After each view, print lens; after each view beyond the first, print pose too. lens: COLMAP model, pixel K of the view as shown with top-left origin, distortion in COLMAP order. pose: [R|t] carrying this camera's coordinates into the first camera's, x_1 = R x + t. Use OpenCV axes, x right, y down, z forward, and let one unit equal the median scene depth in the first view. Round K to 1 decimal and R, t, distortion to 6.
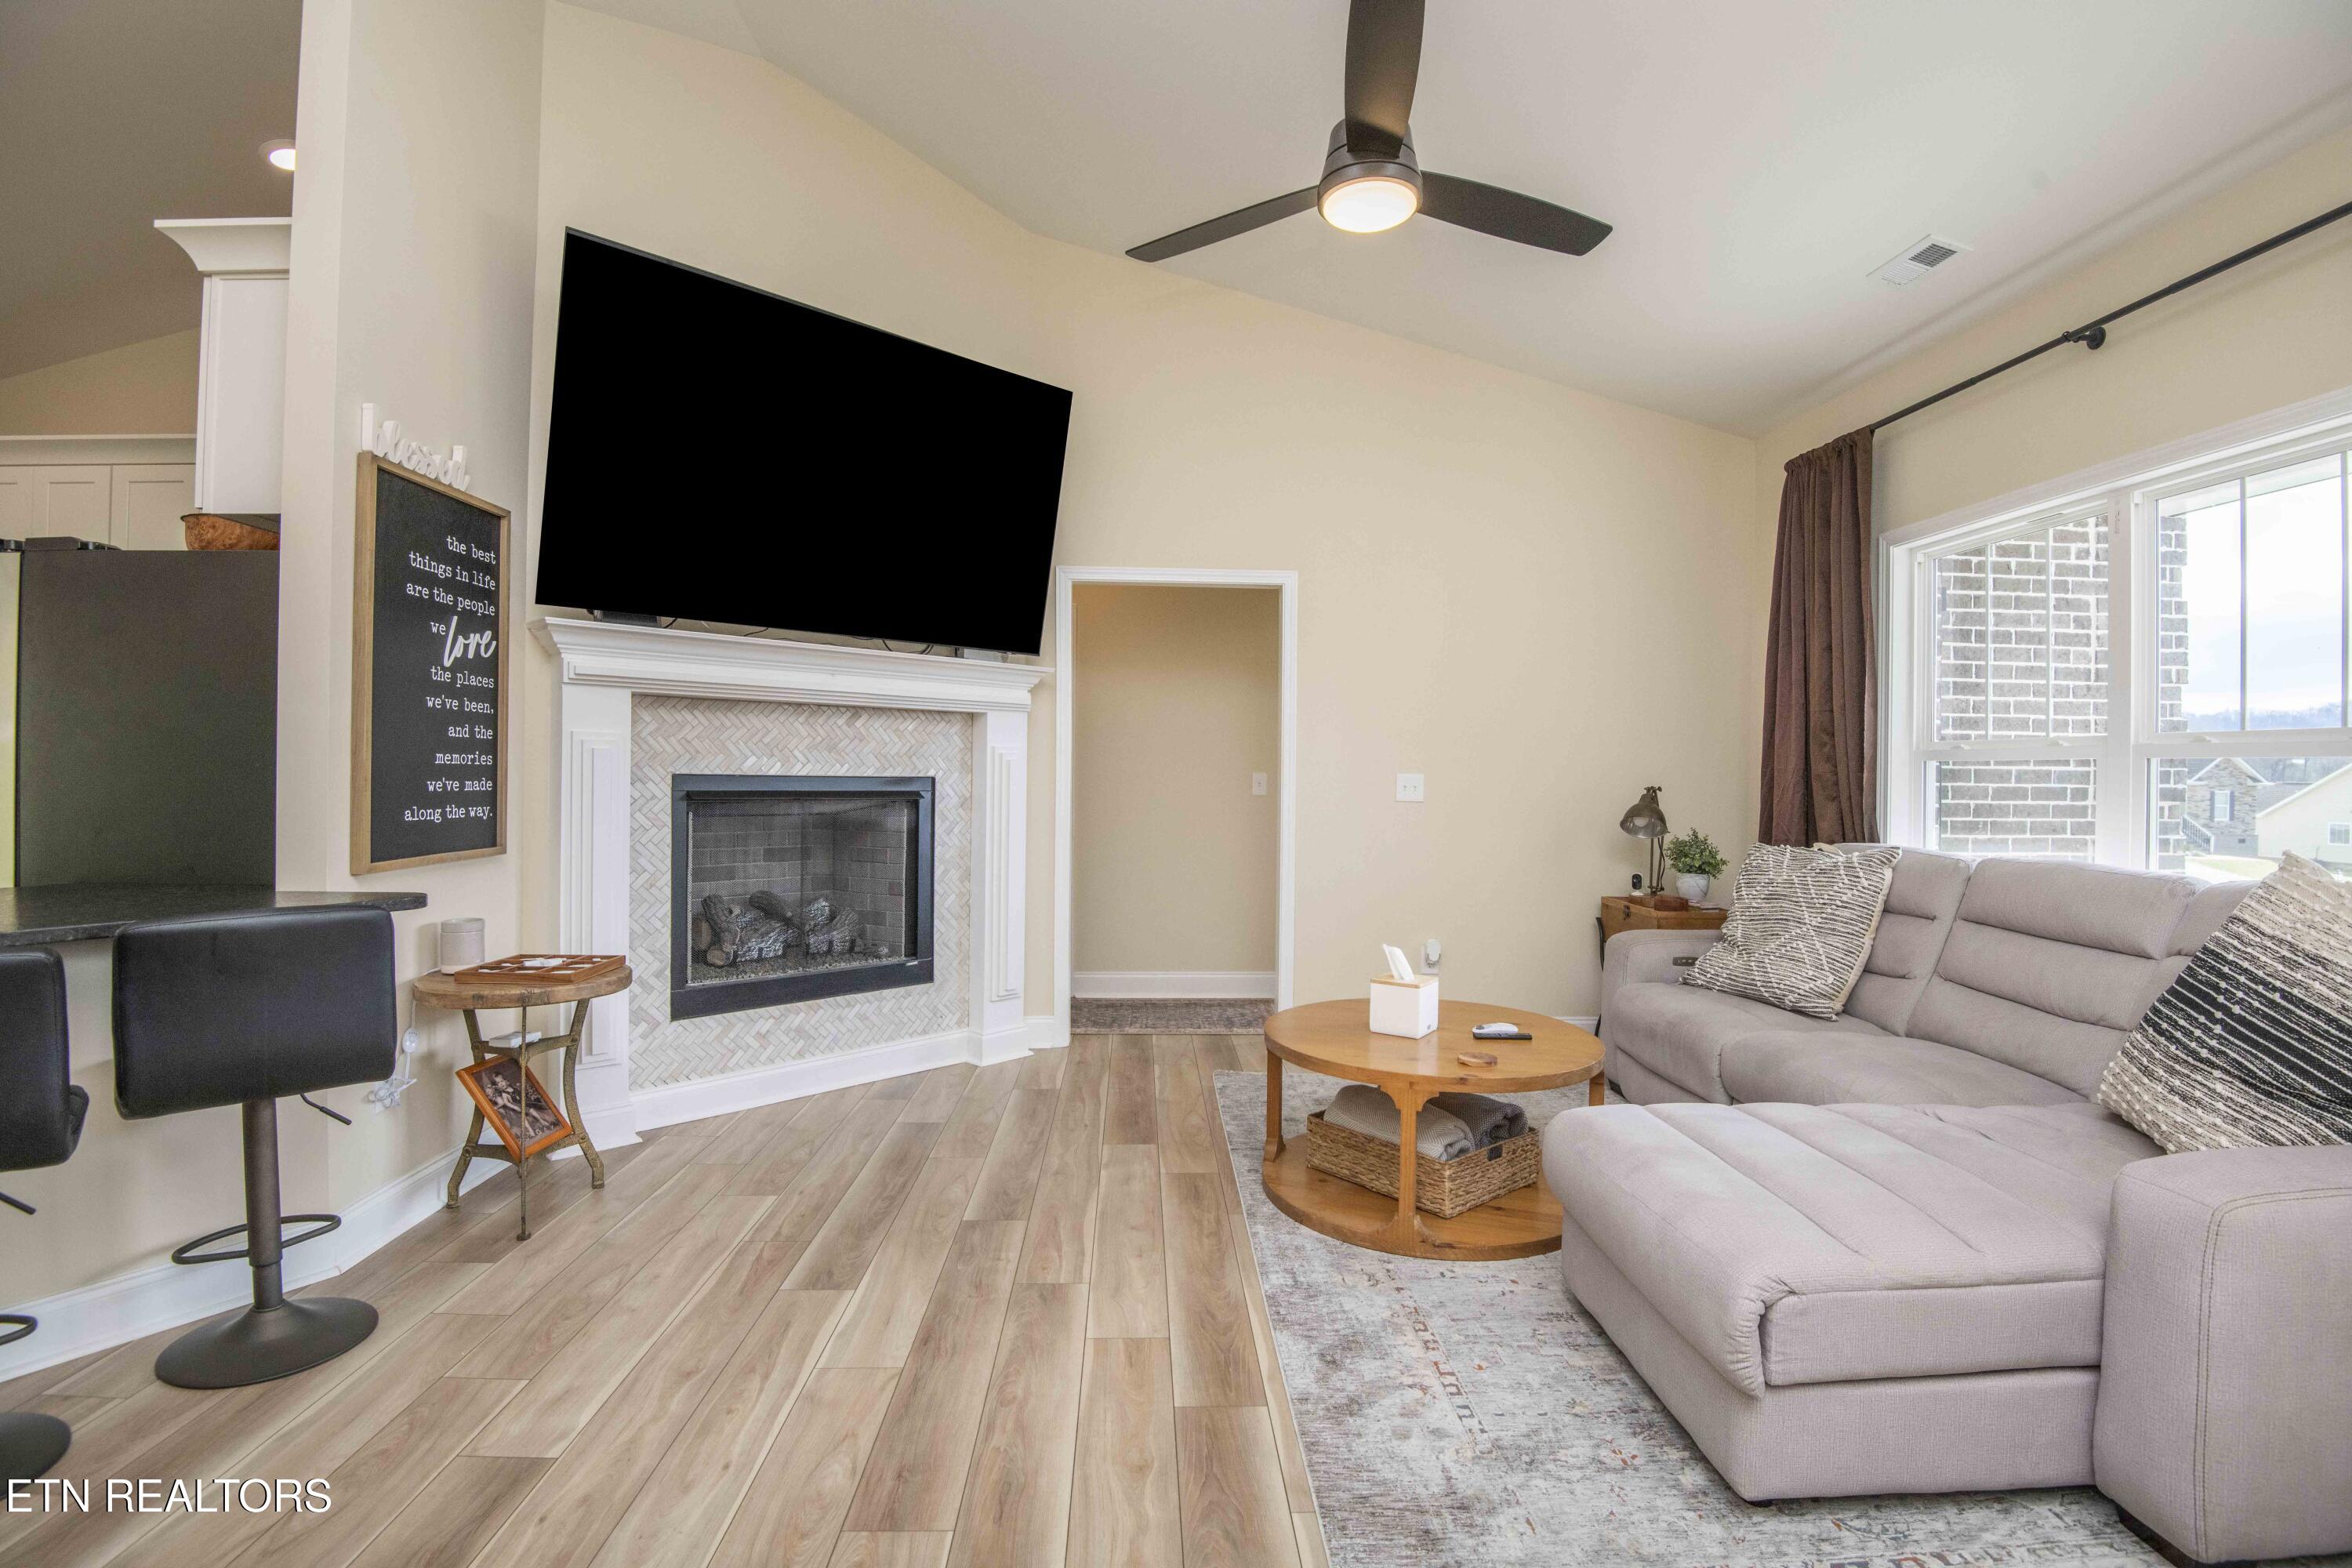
lens RADIAL K [[1086.2, 0, 1181.3], [0, 1086.2, 784.9], [0, 0, 1]] dist [-0.022356, -0.011478]
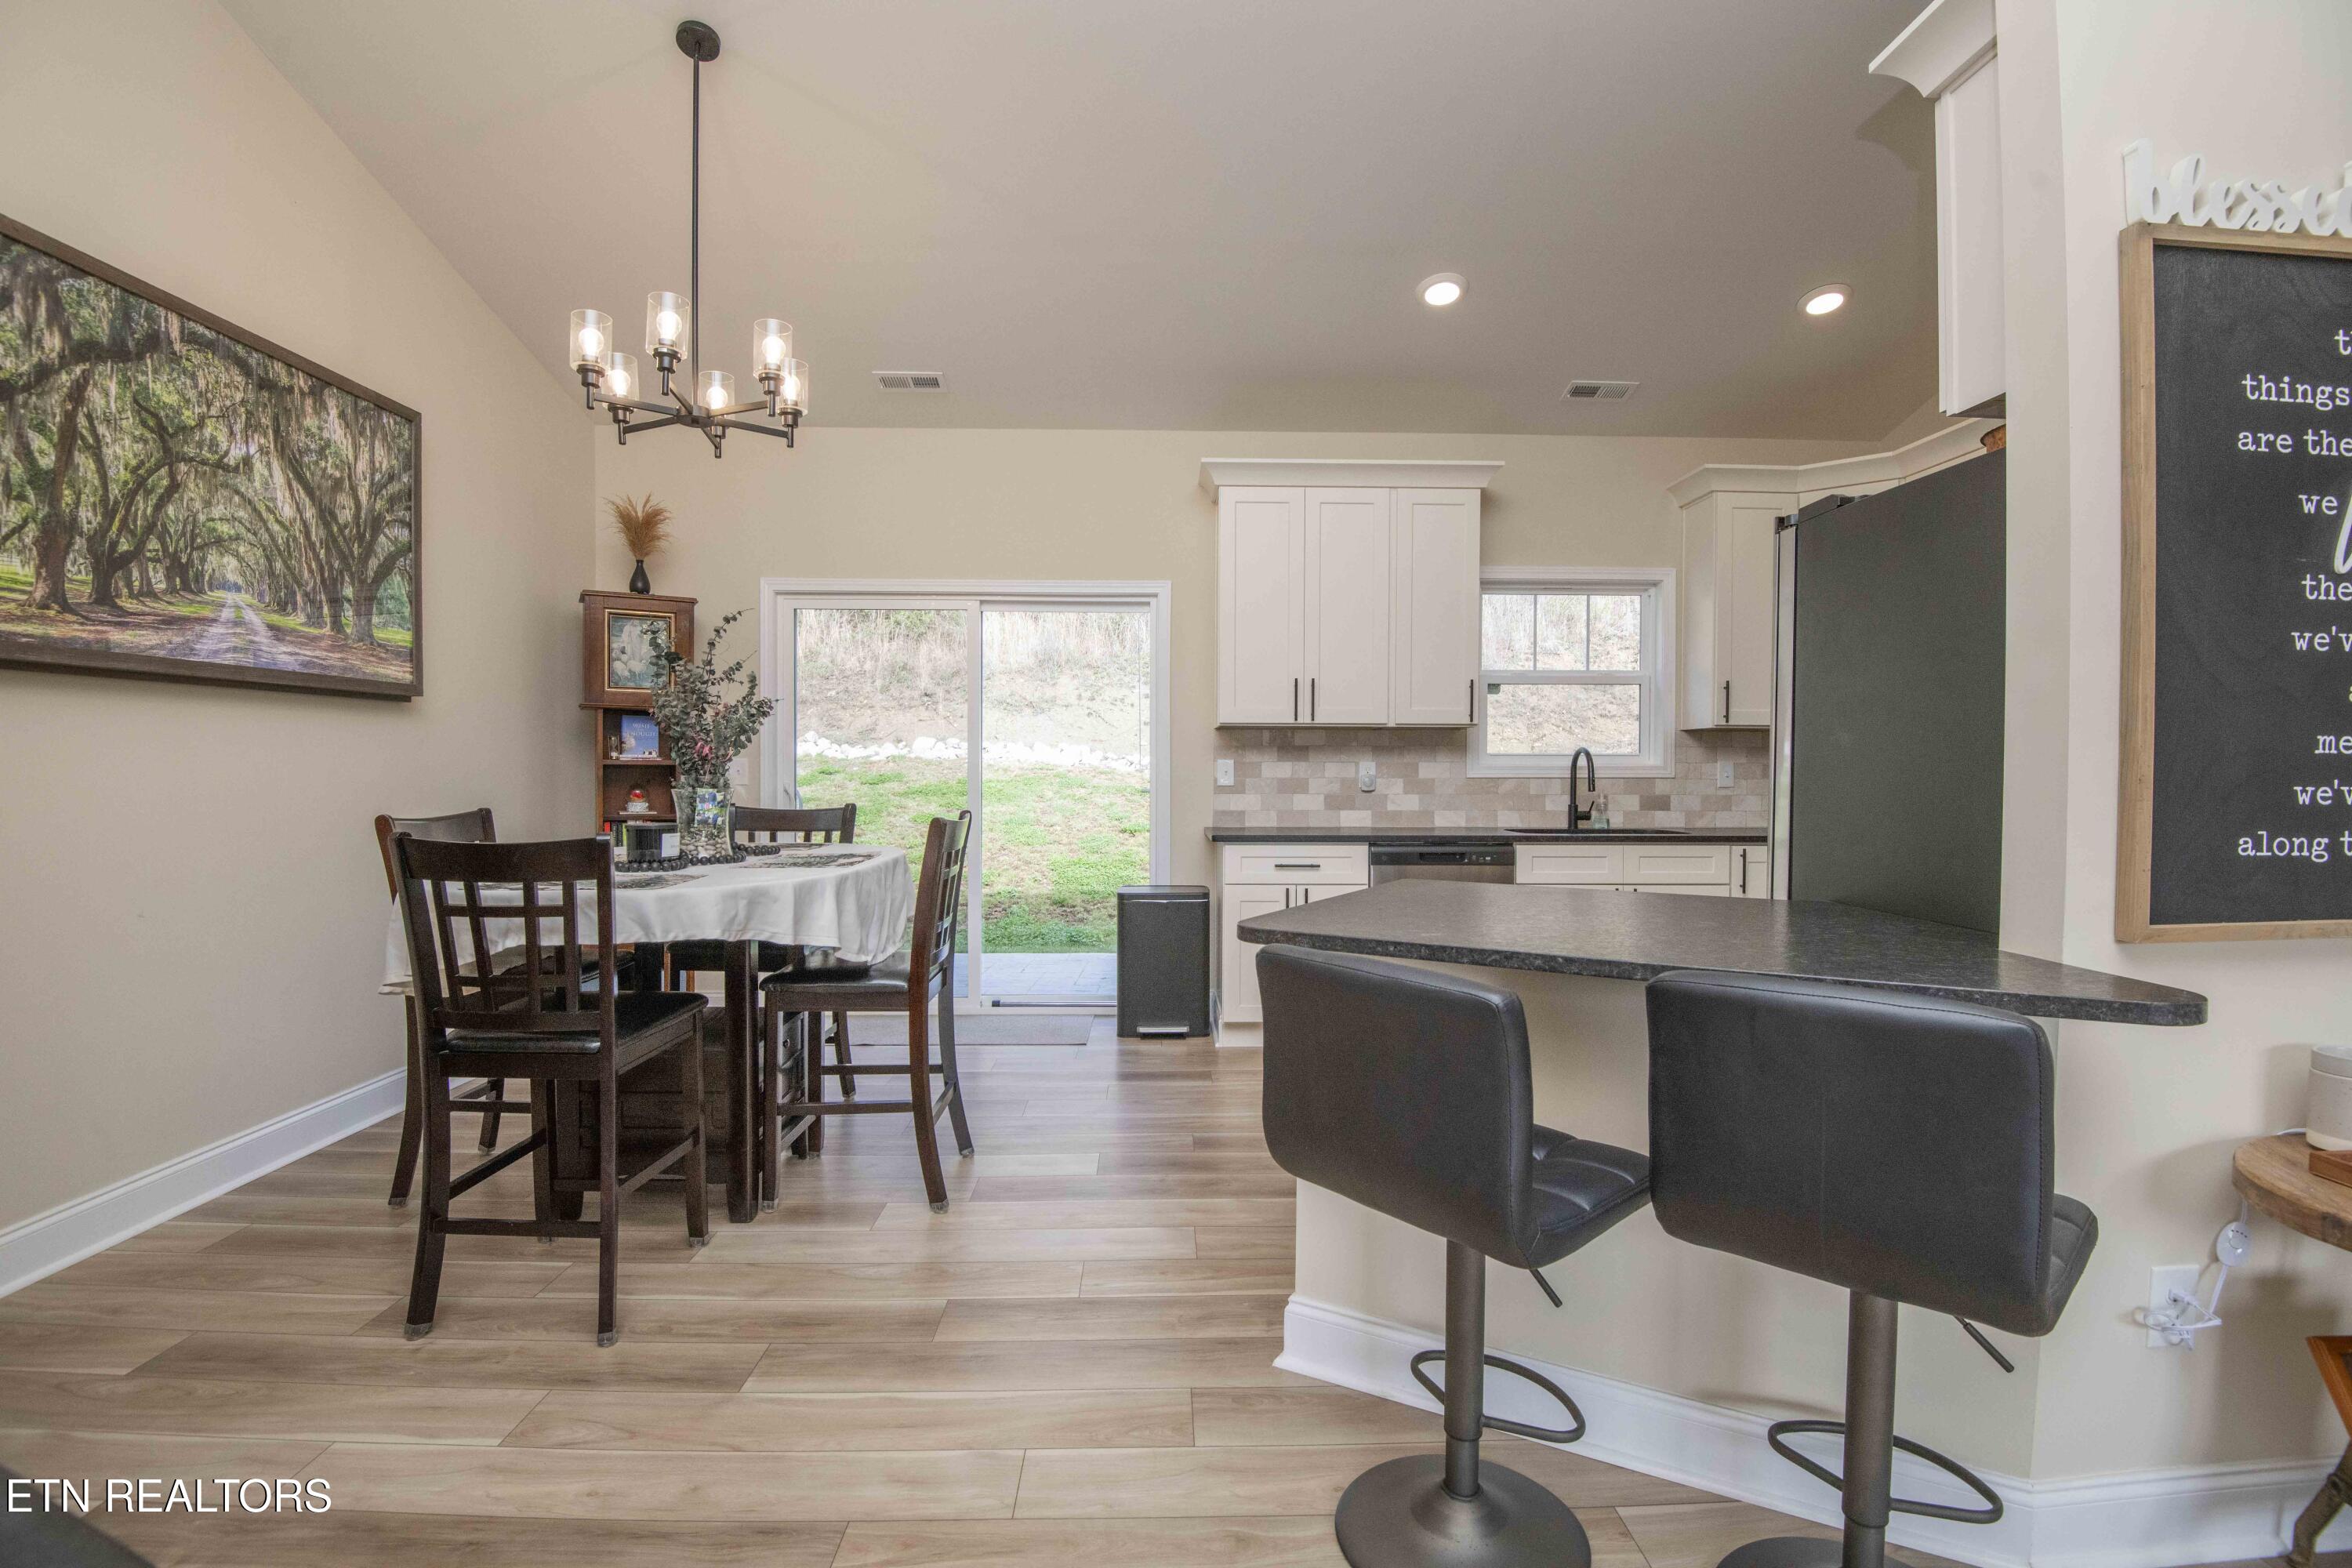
lens RADIAL K [[1086.2, 0, 1184.6], [0, 1086.2, 785.3], [0, 0, 1]] dist [-0.022356, -0.011478]
pose [[-0.028023, 0.006017, -0.999589, -0.142348], [-0.015283, 0.999862, 0.006447, 0.001393], [0.999490, 0.015457, -0.027927, 0.411756]]
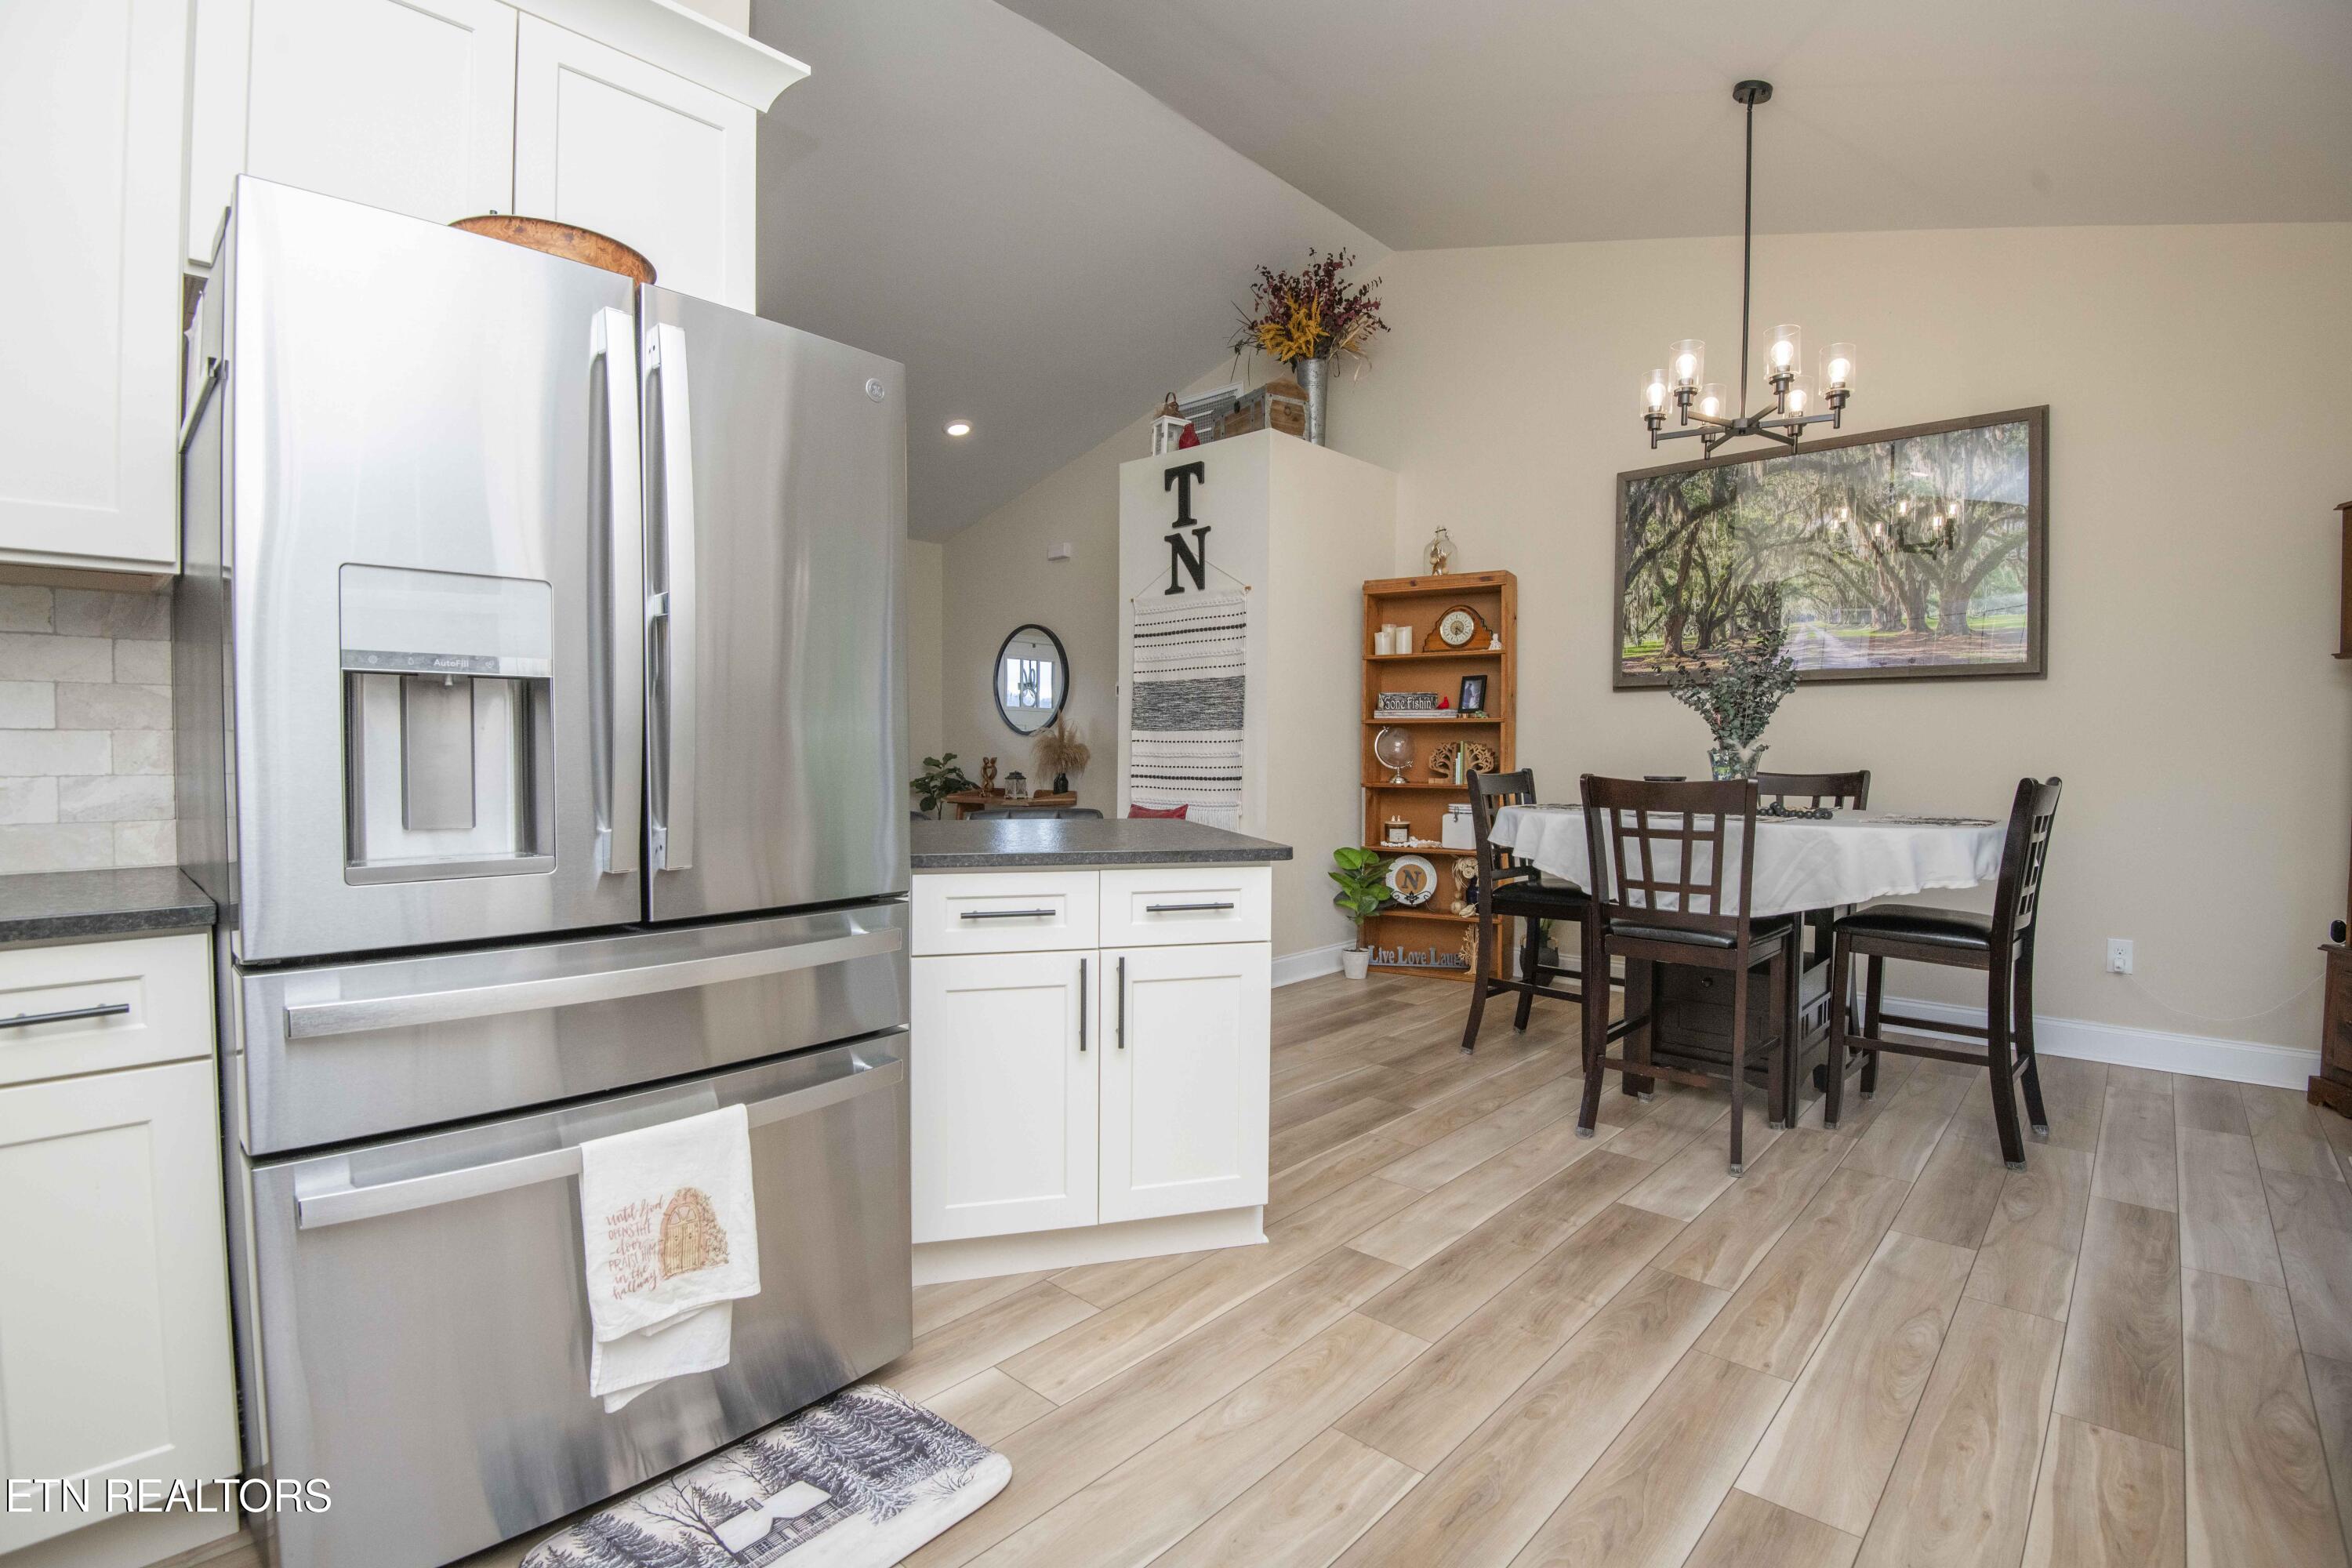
lens RADIAL K [[1086.2, 0, 1182.7], [0, 1086.2, 778.2], [0, 0, 1]] dist [-0.022356, -0.011478]
pose [[-0.696976, -0.033653, 0.716305, -1.514381], [-0.005789, 0.999130, 0.041307, 0.002604], [-0.717072, 0.024643, -0.696564, 1.138934]]
